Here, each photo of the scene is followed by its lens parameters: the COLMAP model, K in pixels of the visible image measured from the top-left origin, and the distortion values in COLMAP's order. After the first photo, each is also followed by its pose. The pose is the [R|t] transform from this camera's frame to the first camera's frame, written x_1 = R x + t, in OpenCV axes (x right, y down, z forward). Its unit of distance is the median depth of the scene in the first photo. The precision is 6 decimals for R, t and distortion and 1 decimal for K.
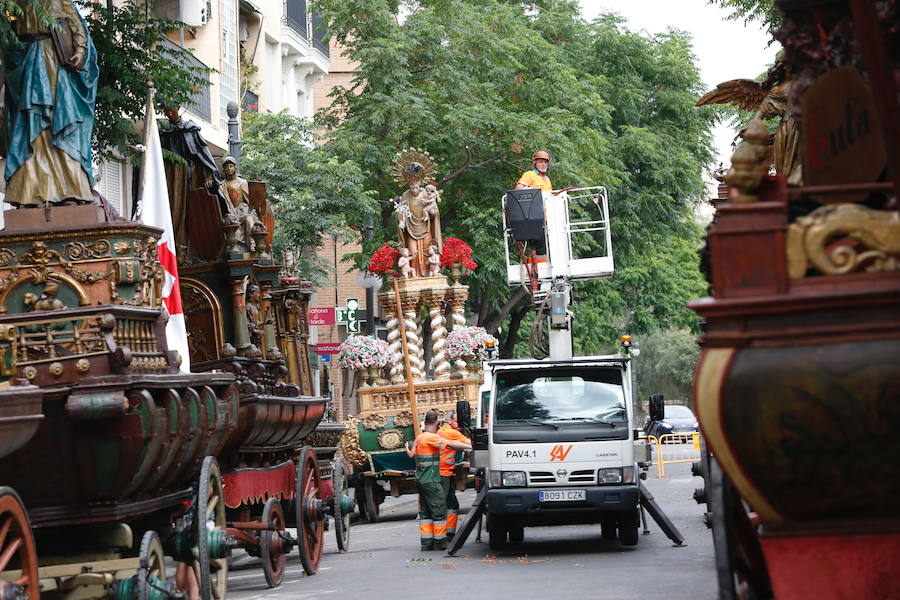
lens RADIAL K [[3041.5, 0, 450.0], [0, 3041.5, 300.0], [0, 0, 1]] dist [0.161333, 1.756161]
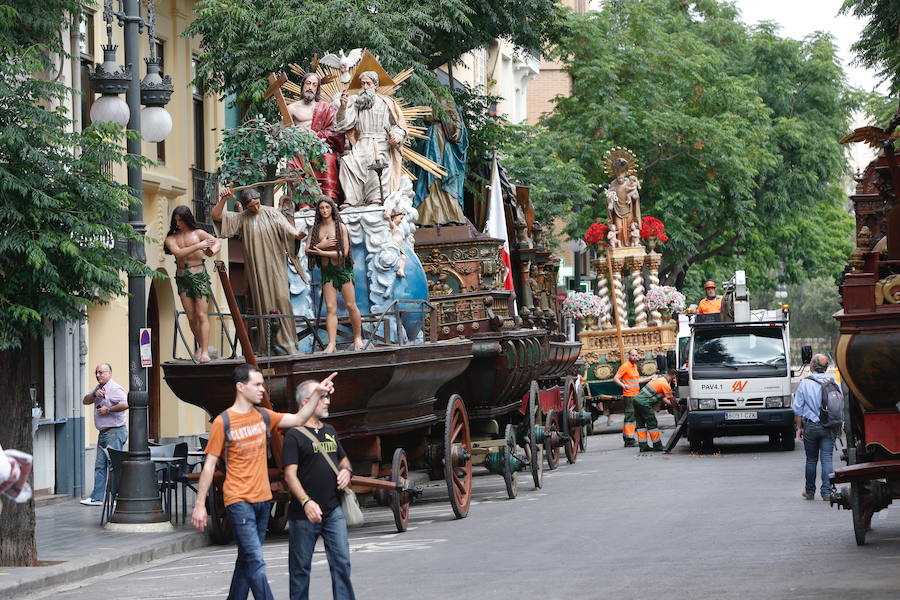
lens RADIAL K [[3041.5, 0, 450.0], [0, 3041.5, 300.0], [0, 0, 1]] dist [0.161333, 1.756161]
pose [[0.998877, 0.008746, -0.046557, -0.024785], [-0.007725, 0.999727, 0.022070, -0.013740], [0.046737, -0.021685, 0.998672, -0.314279]]
